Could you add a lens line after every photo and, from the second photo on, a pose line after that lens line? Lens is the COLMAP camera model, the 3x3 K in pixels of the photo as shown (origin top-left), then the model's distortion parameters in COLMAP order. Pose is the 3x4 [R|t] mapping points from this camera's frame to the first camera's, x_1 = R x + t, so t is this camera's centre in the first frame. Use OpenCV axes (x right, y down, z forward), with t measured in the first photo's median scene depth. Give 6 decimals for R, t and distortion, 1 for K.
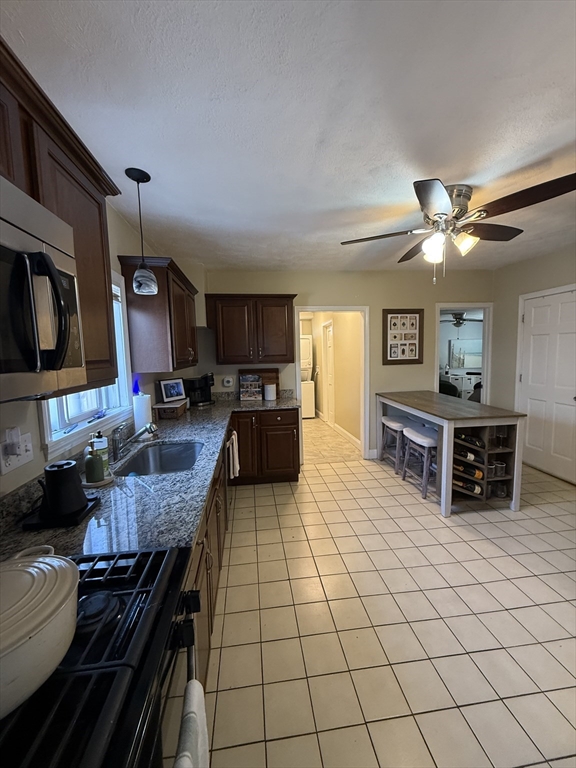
lens RADIAL K [[306.6, 0, 287.4], [0, 306.6, 383.5], [0, 0, 1]] dist [0.001492, 0.000091]
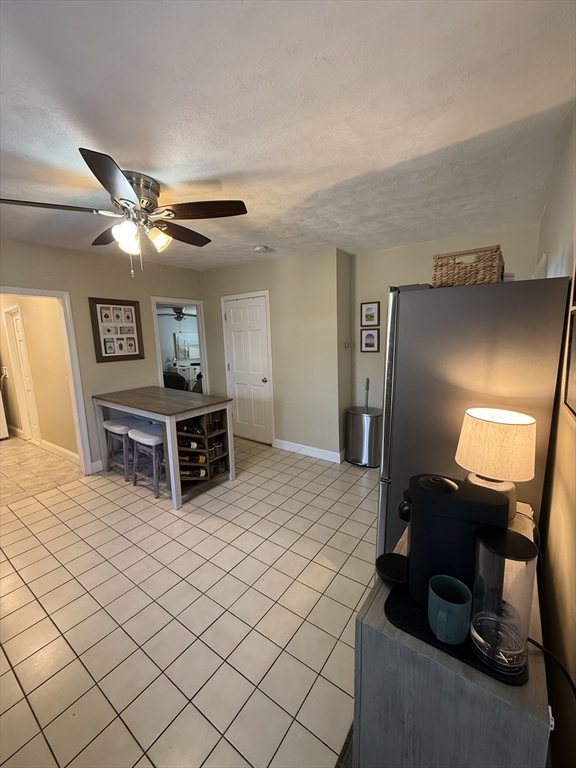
lens RADIAL K [[306.6, 0, 287.7], [0, 306.6, 384.7], [0, 0, 1]] dist [0.001492, 0.000091]
pose [[0.682828, -0.109544, 0.722319, 0.055420], [0.086699, 0.993858, 0.068765, -0.013842], [-0.725416, 0.015669, 0.688132, 0.014872]]
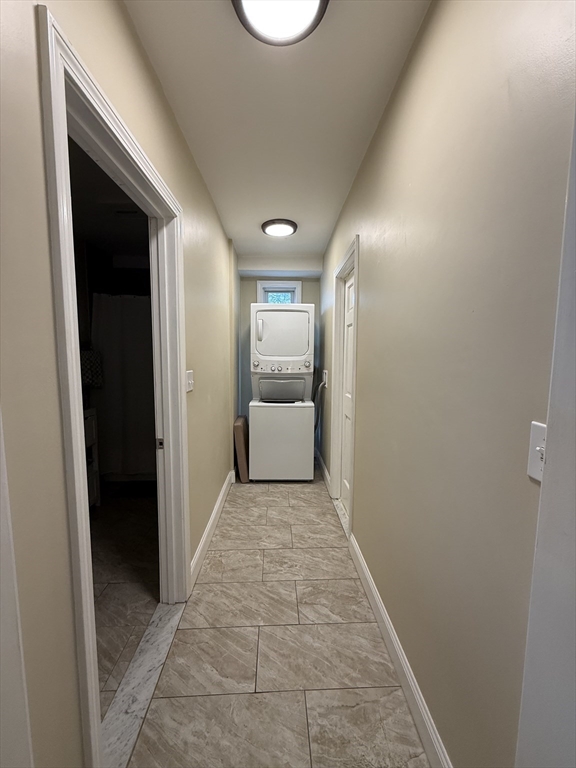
lens RADIAL K [[306.6, 0, 290.1], [0, 306.6, 383.3], [0, 0, 1]] dist [0.001492, 0.000091]
pose [[0.994835, 0.038039, -0.094108, 0.178705], [-0.038444, 0.999258, -0.002502, -0.066555], [0.093943, 0.006107, 0.995559, 1.024724]]
